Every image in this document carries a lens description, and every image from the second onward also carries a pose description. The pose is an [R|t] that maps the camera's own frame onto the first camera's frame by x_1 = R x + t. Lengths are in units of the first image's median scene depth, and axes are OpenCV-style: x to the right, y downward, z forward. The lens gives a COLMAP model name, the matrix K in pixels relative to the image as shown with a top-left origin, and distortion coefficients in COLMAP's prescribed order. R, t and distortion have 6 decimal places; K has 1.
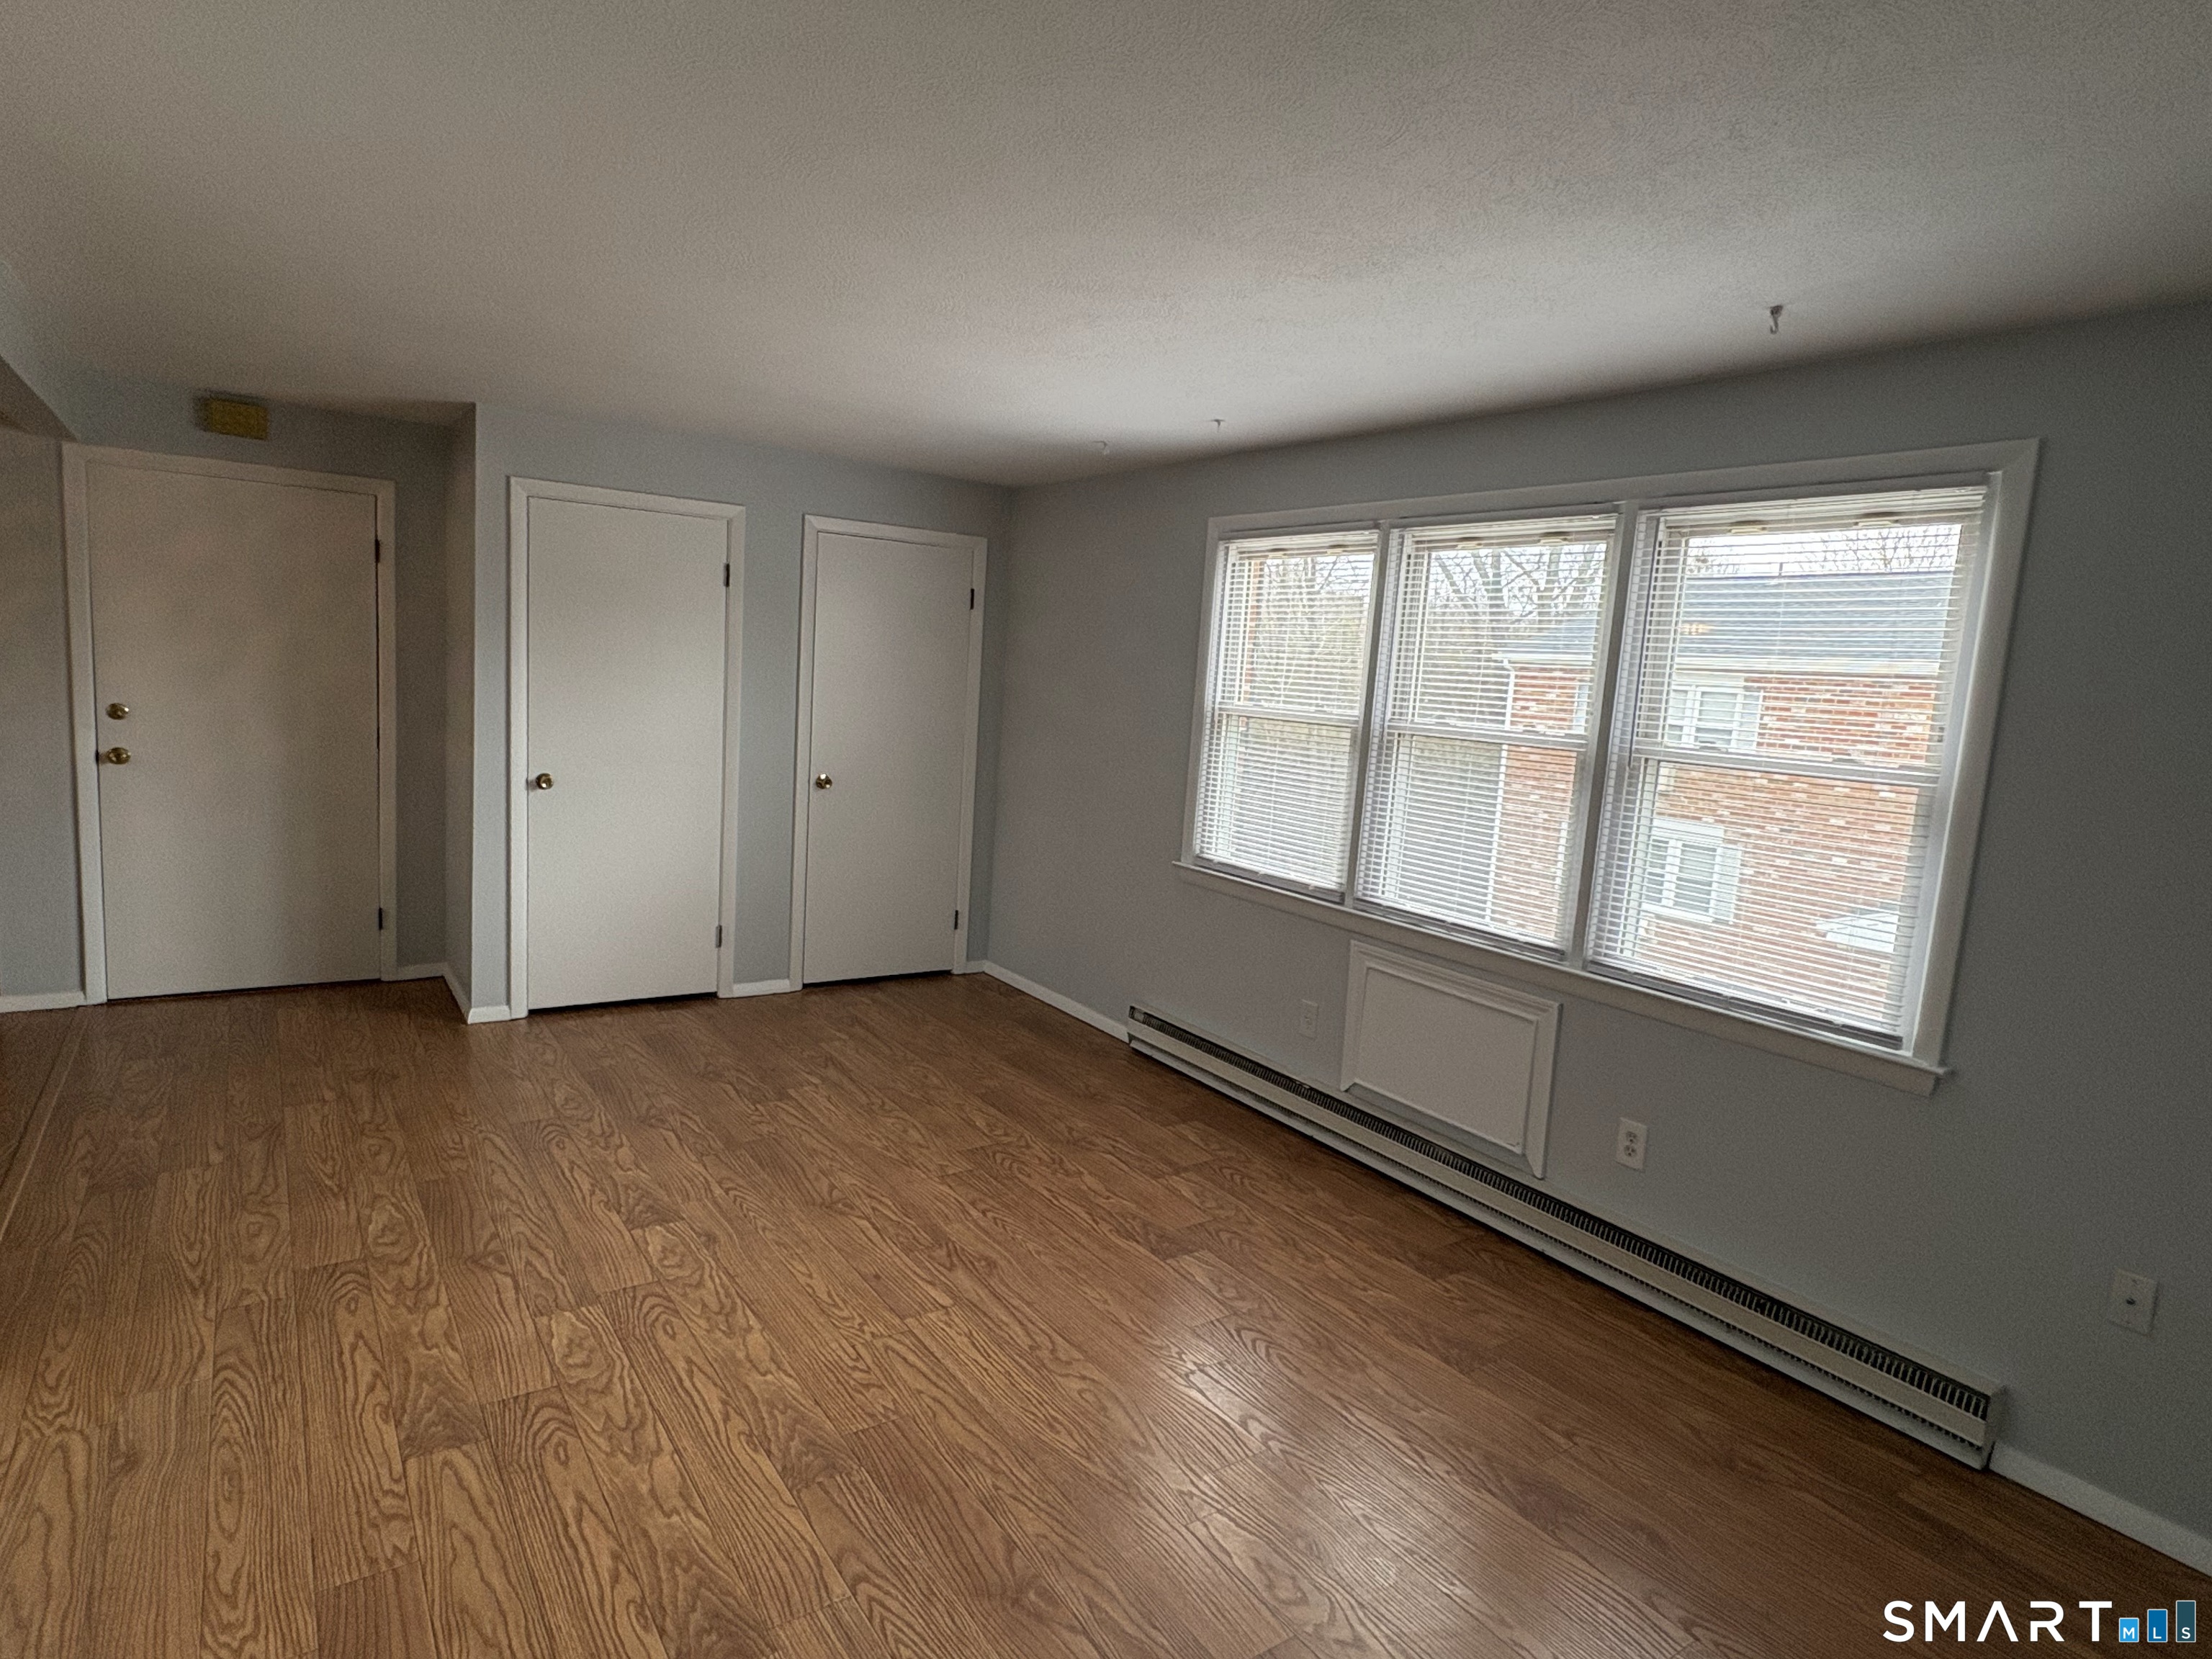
lens RADIAL K [[1246.5, 0, 1110.0], [0, 1246.5, 834.9], [0, 0, 1]] dist [0.004561, 0.000519]
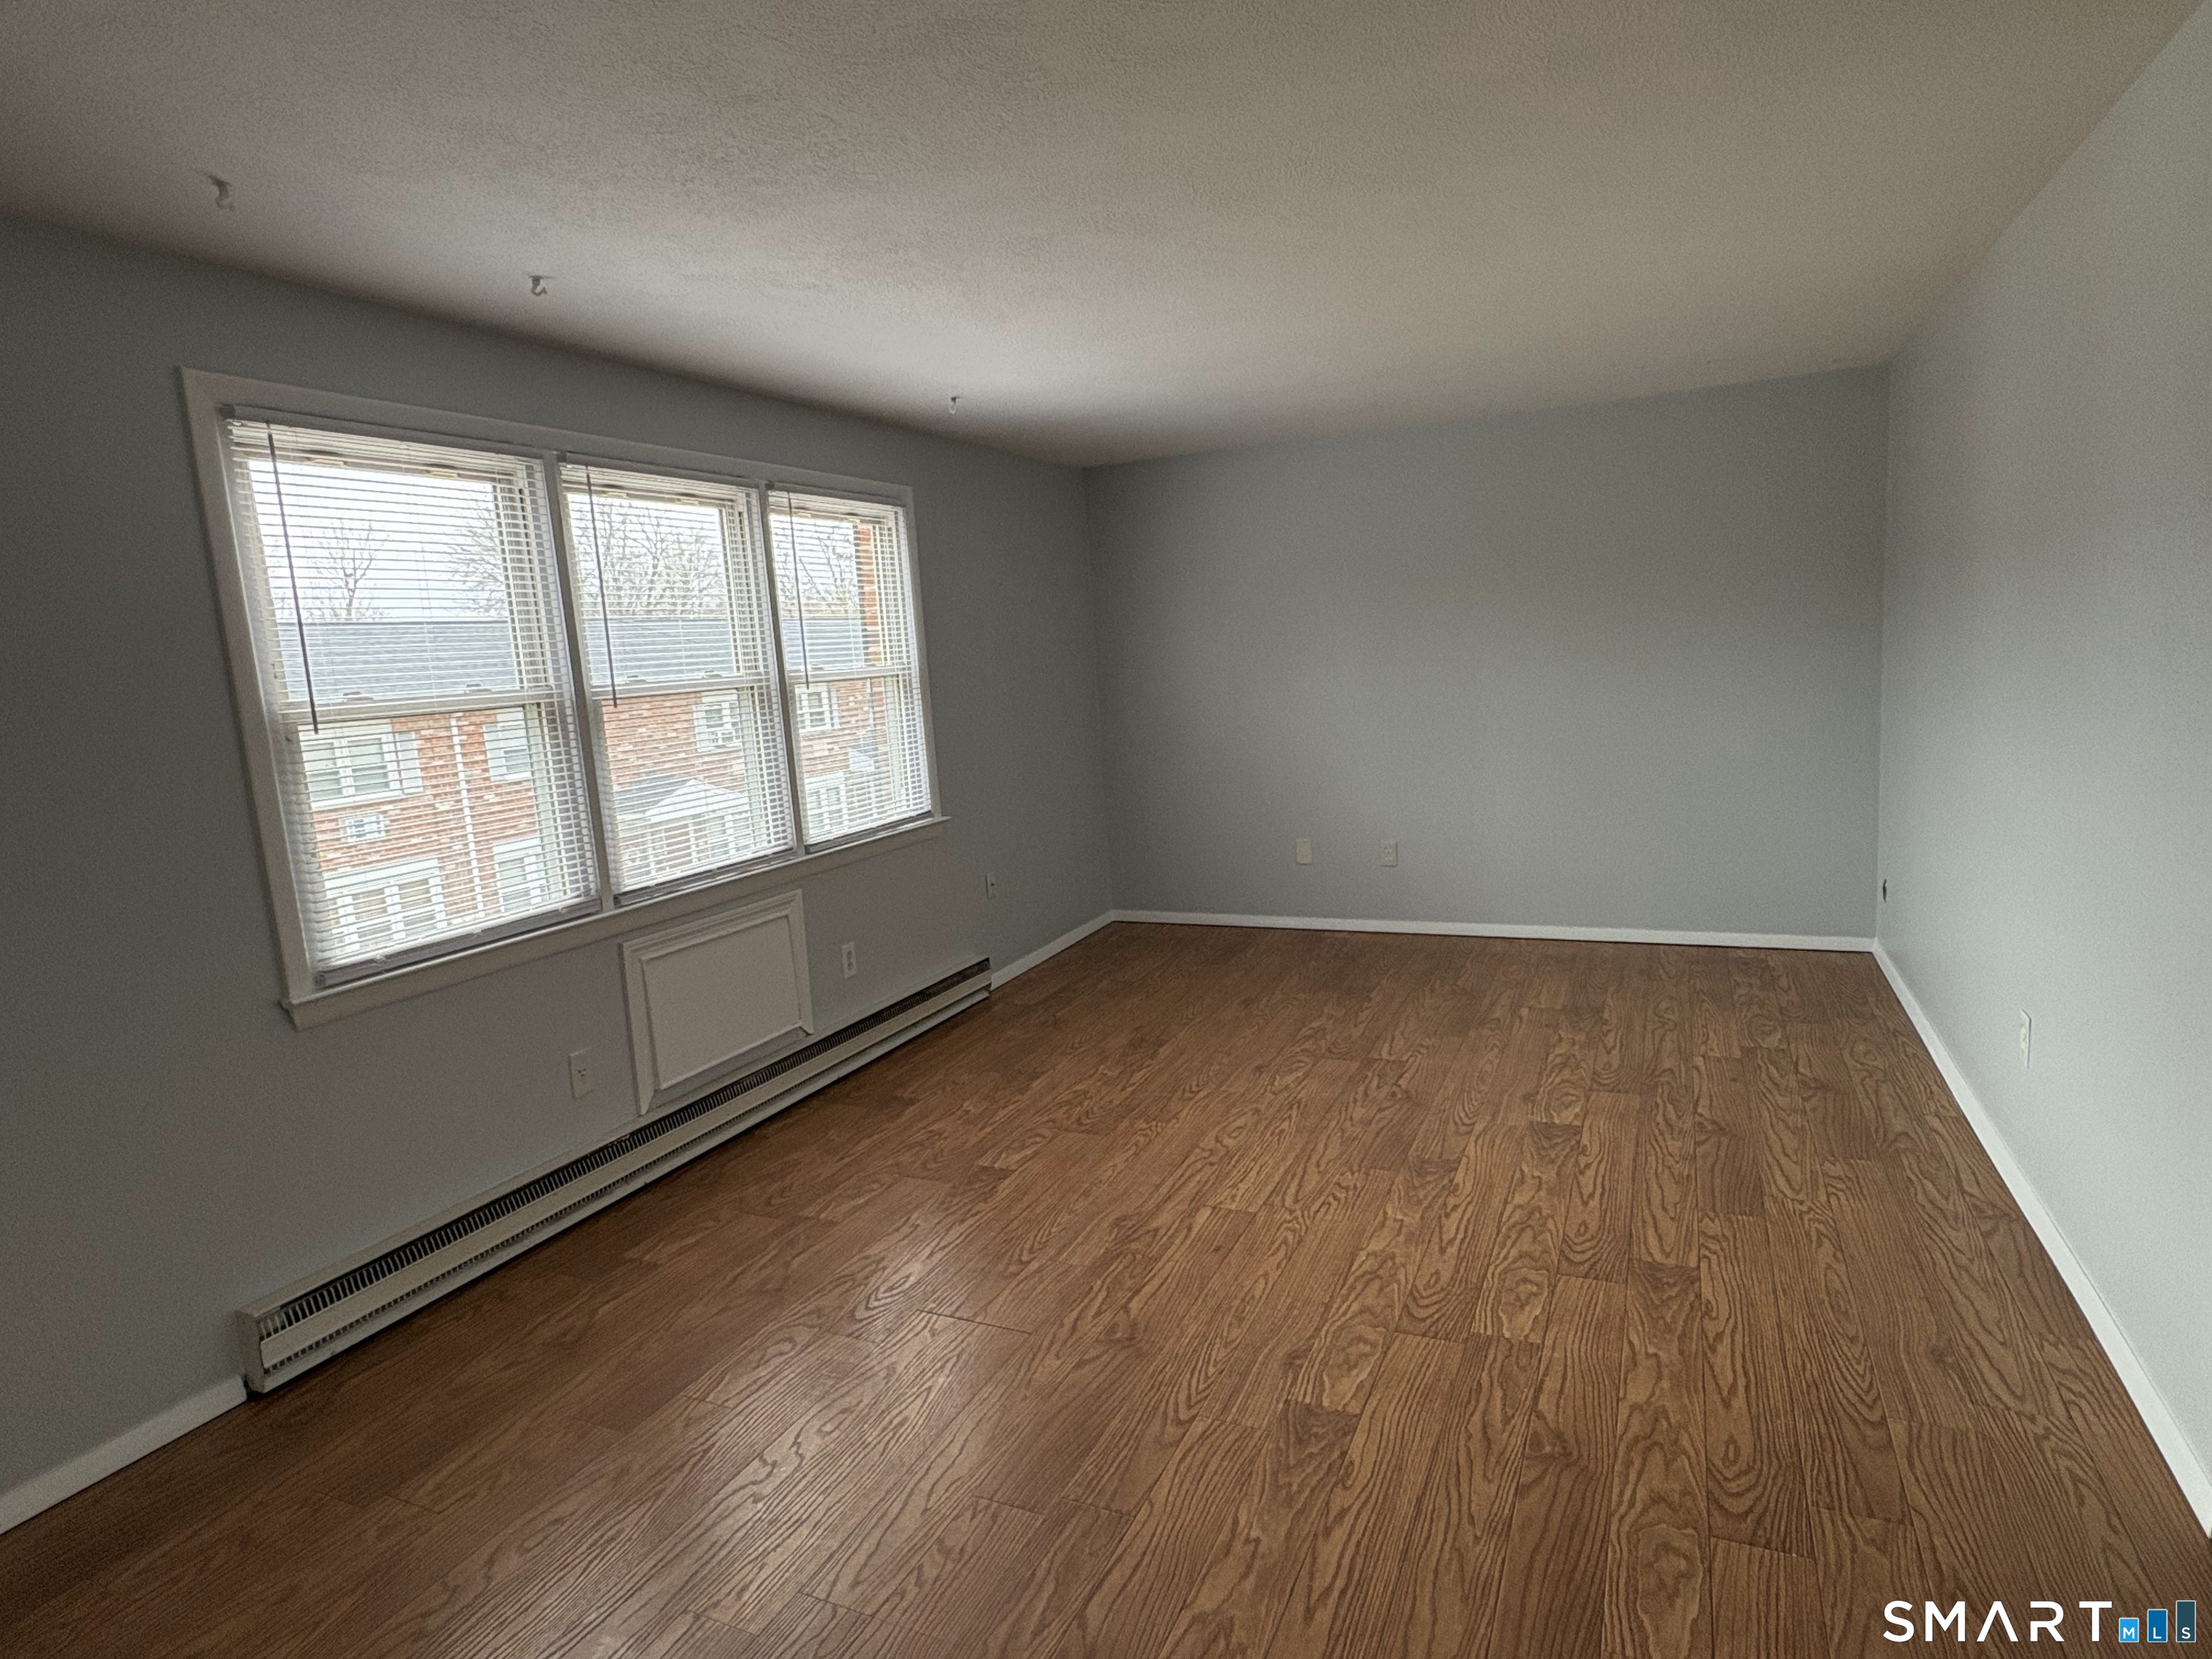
lens RADIAL K [[1246.5, 0, 1096.5], [0, 1246.5, 833.0], [0, 0, 1]] dist [0.004561, 0.000519]
pose [[-0.517412, -0.159294, 0.840780, -0.874468], [0.140043, 0.953513, 0.266834, -0.219237], [-0.844200, 0.255809, -0.471051, 1.409351]]
